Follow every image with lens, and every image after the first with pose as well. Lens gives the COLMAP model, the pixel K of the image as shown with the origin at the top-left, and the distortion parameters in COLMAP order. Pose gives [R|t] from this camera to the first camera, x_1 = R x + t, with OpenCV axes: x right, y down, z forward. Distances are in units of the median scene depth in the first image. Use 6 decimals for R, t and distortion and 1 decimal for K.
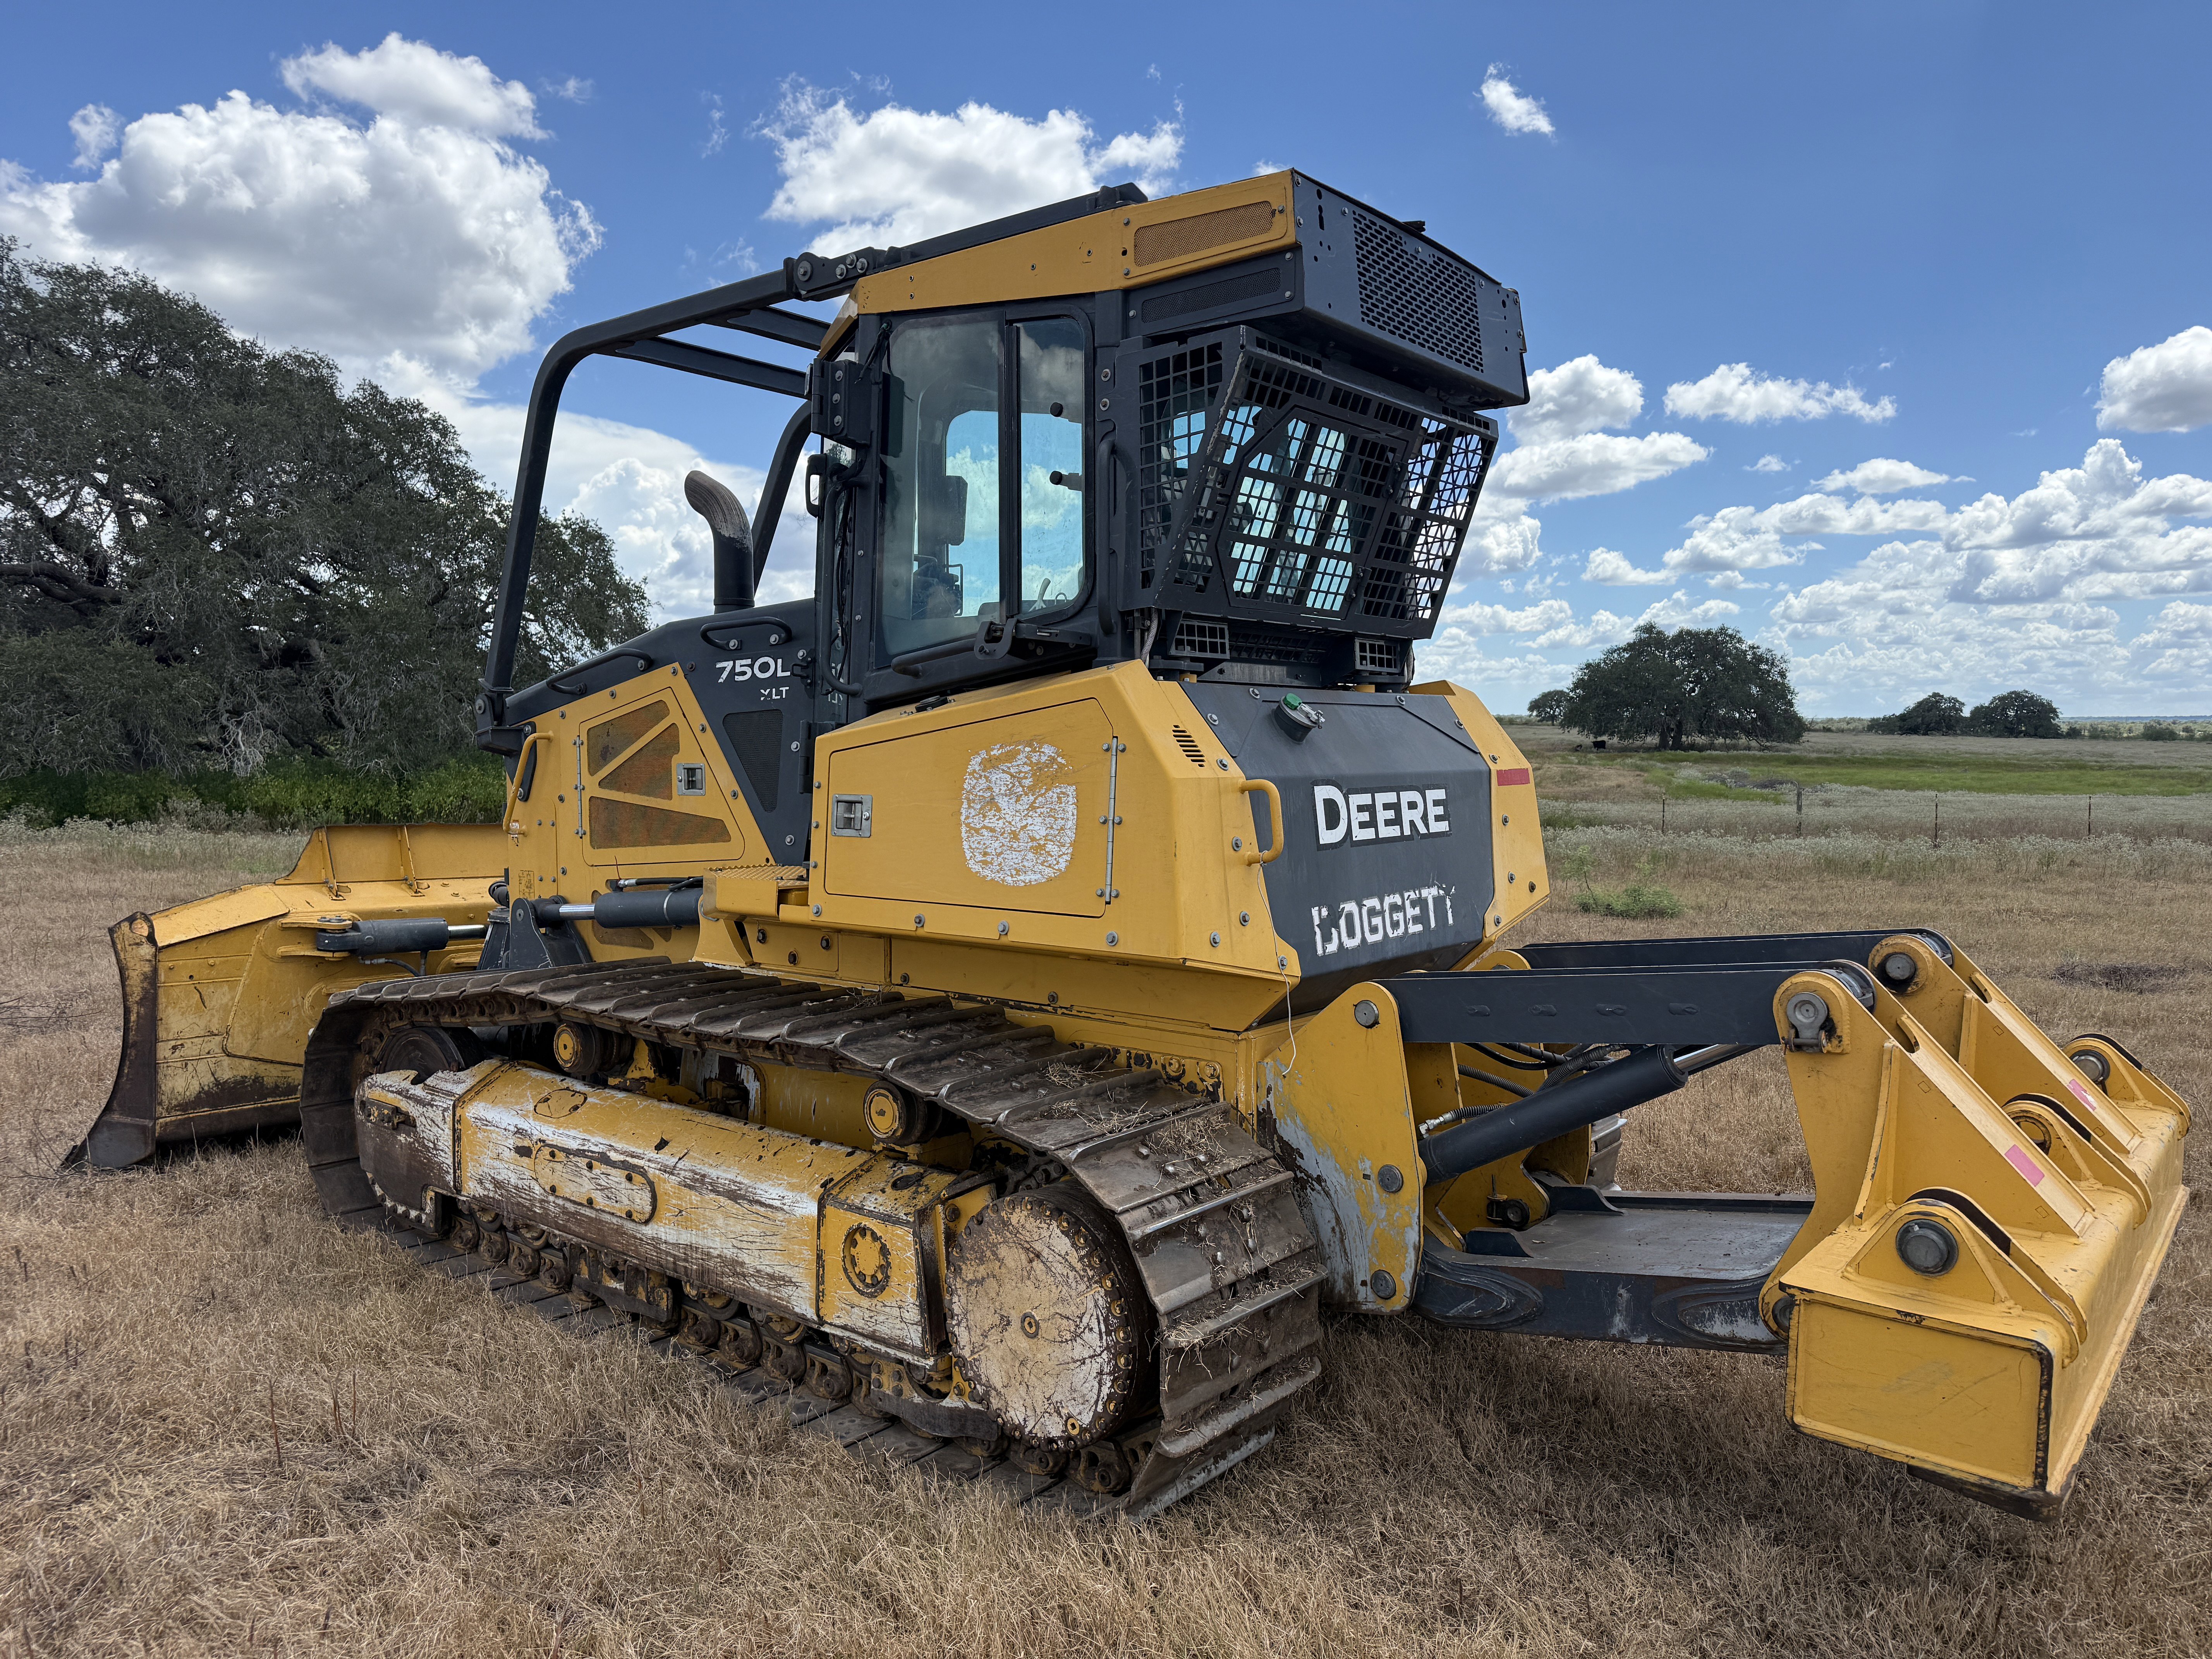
lens RADIAL K [[1540.7, 0, 1107.1], [0, 1540.7, 794.5], [0, 0, 1]] dist [0.044569, 0.000179]
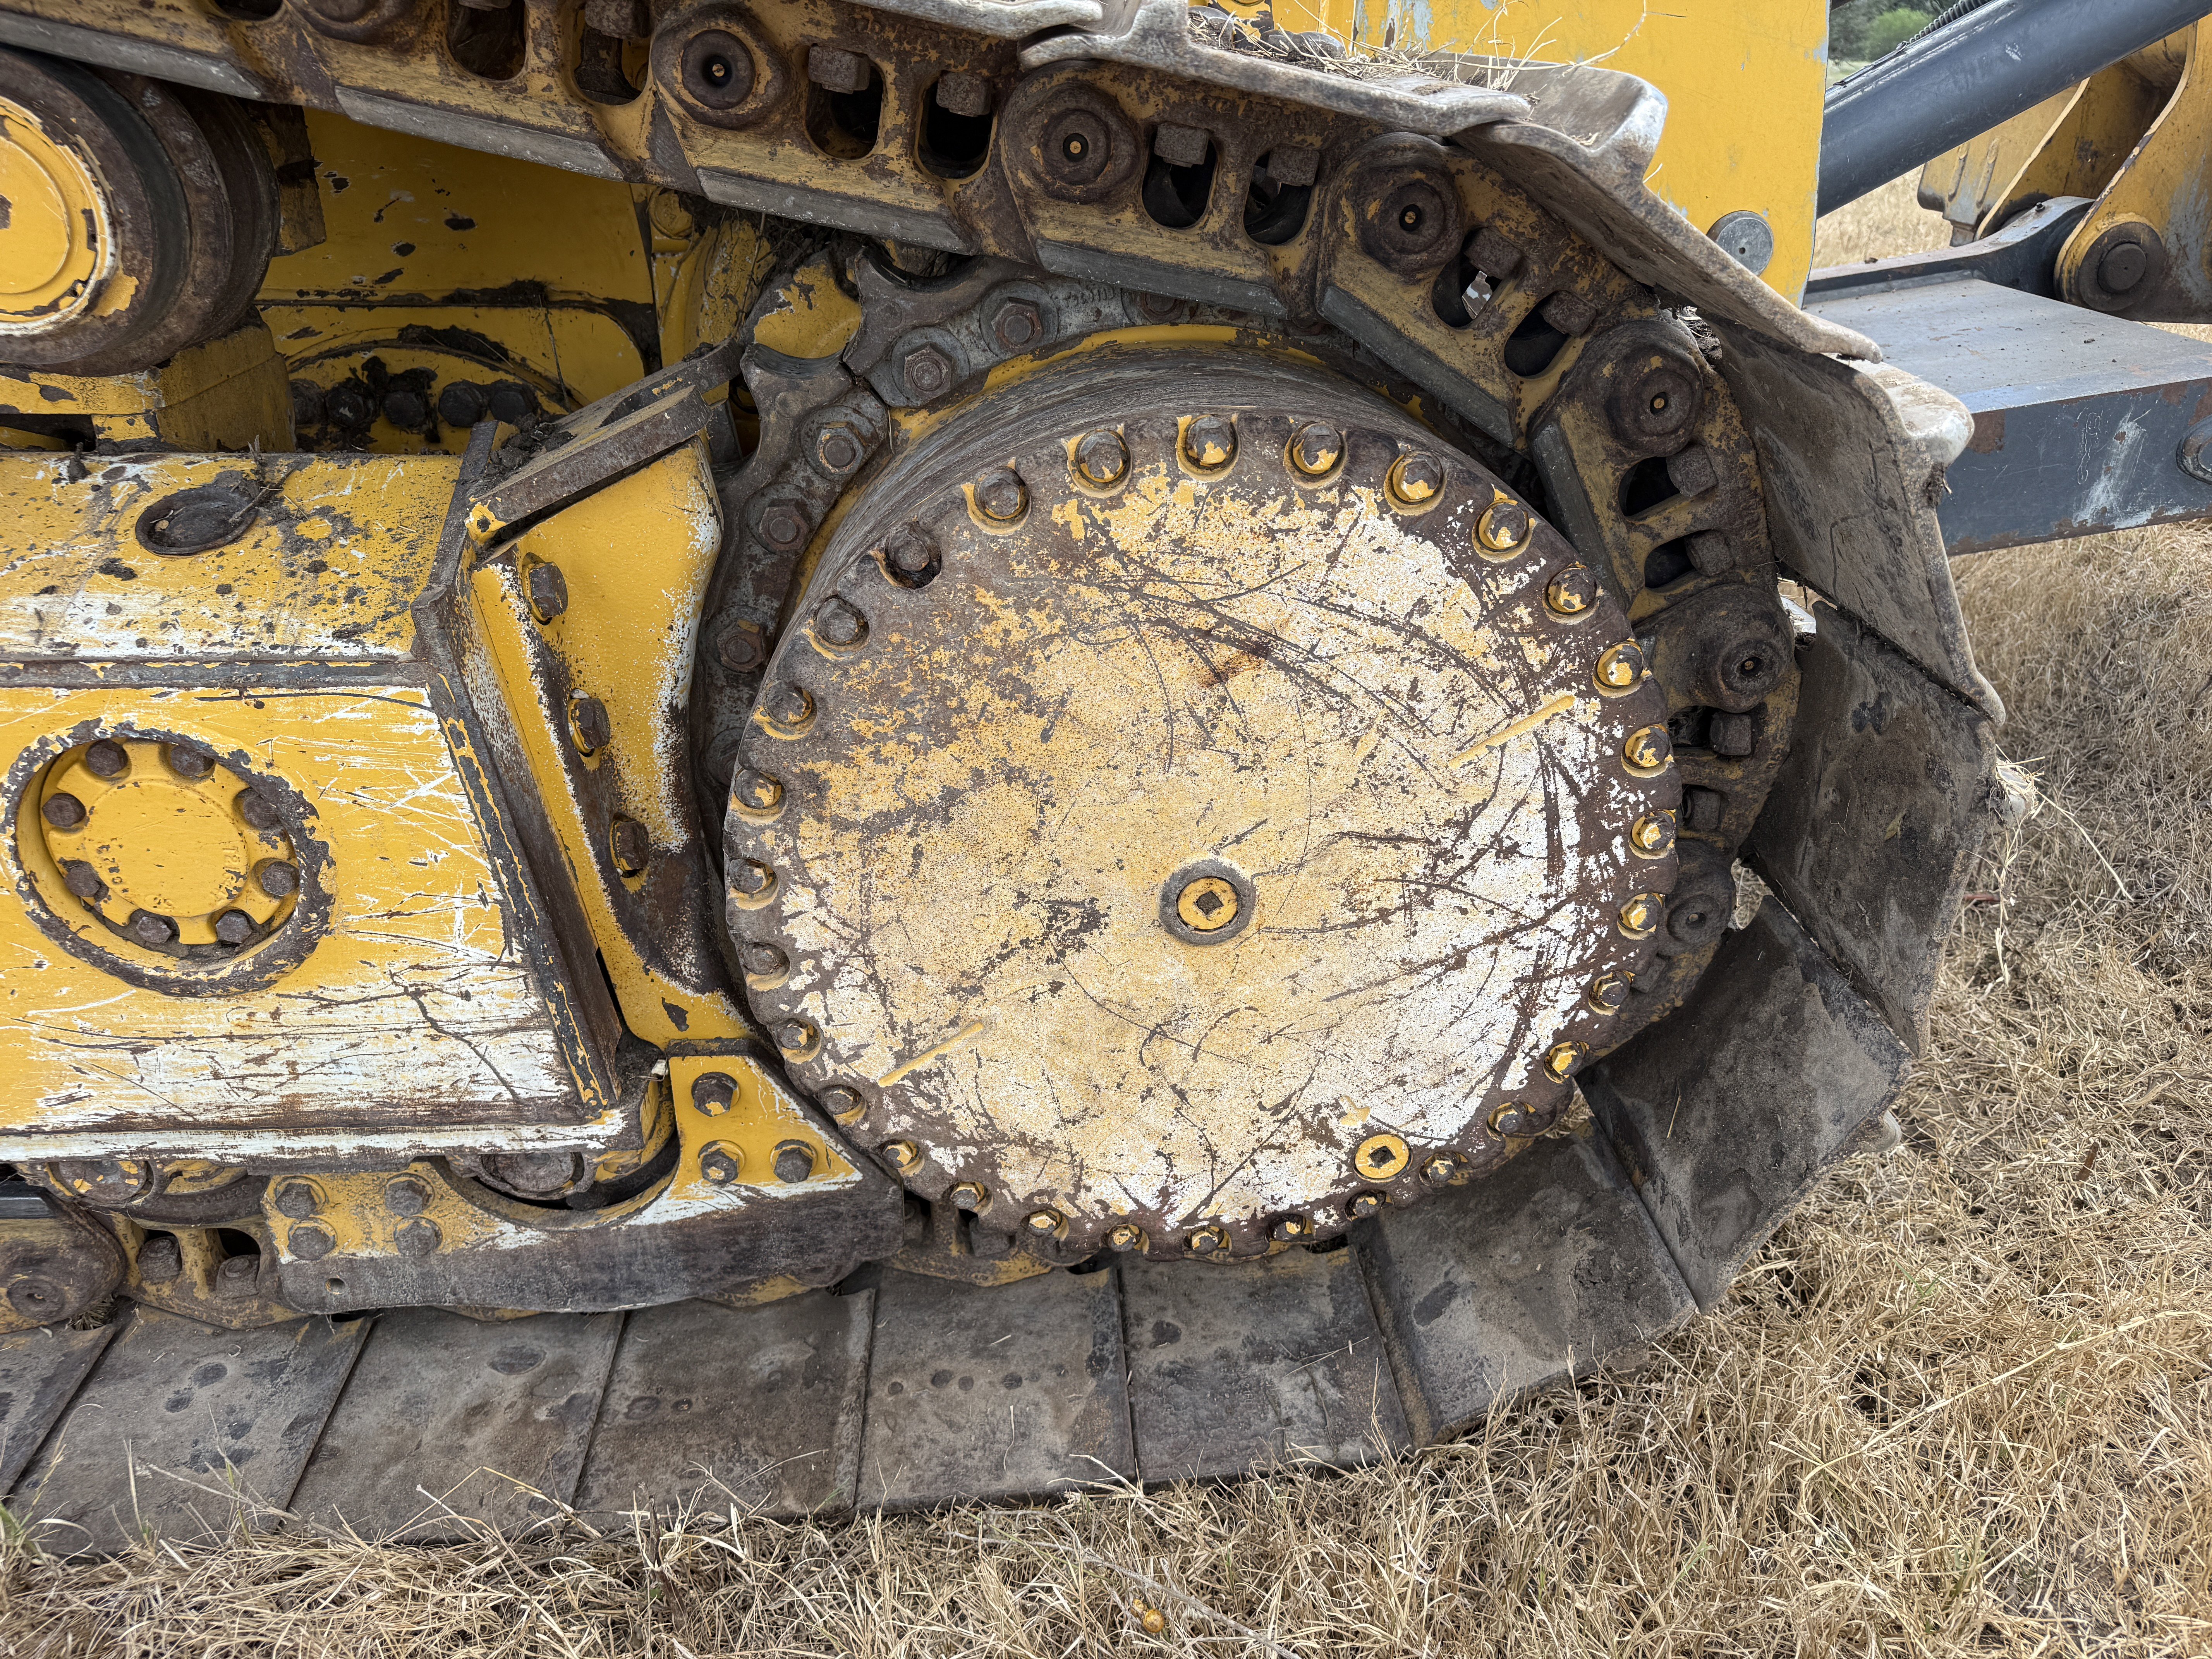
lens RADIAL K [[1568.5, 0, 1118.7], [0, 1568.5, 828.8], [0, 0, 1]] dist [0.104110, -0.171947]
pose [[0.730371, -0.298464, 0.614391, -0.228460], [-0.003459, 0.897855, 0.440279, 0.221430], [-0.683041, -0.323692, 0.654735, 0.869484]]
